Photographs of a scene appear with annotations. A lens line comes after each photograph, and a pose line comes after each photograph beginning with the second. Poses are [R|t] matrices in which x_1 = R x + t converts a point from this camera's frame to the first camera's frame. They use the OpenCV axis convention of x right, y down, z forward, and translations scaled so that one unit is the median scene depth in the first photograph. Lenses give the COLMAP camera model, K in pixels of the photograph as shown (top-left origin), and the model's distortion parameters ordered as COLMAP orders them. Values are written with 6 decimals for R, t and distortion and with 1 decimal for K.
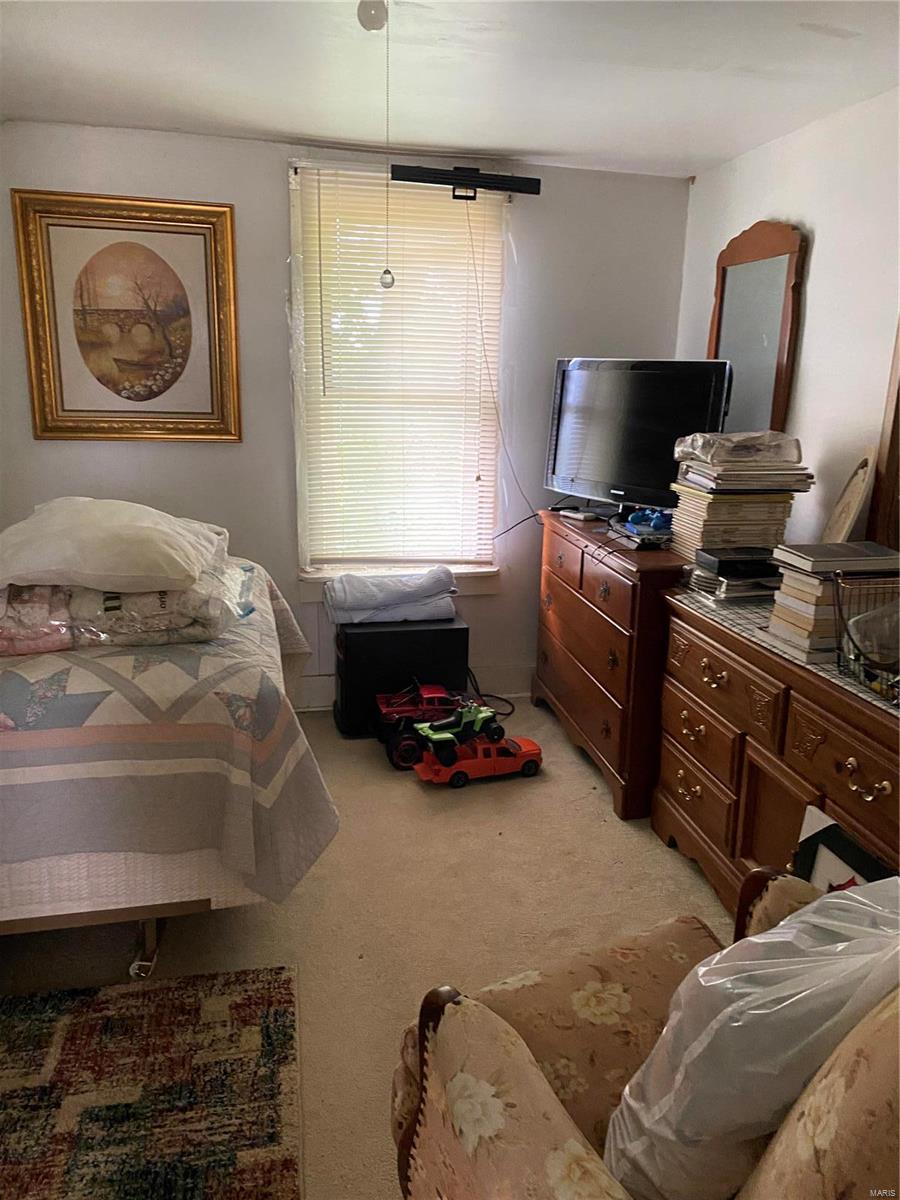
lens RADIAL K [[907.0, 0, 471.2], [0, 907.0, 602.3], [0, 0, 1]] dist [0.040711, -0.046689]
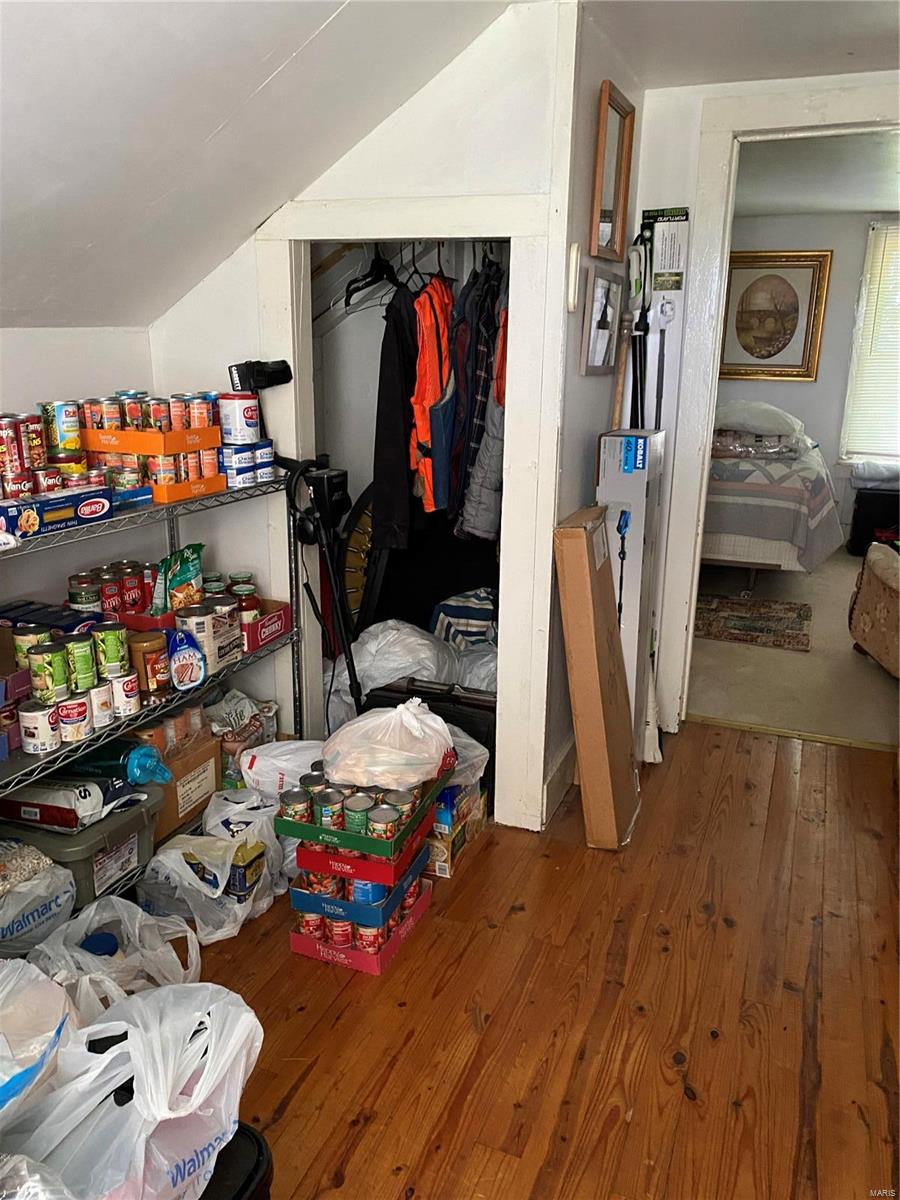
lens RADIAL K [[907.0, 0, 458.2], [0, 907.0, 605.3], [0, 0, 1]] dist [0.040711, -0.046689]
pose [[0.836701, 0.143912, -0.528414, 0.181770], [-0.128338, 0.989513, 0.066277, 0.244474], [0.532411, 0.012362, 0.846396, -0.945508]]
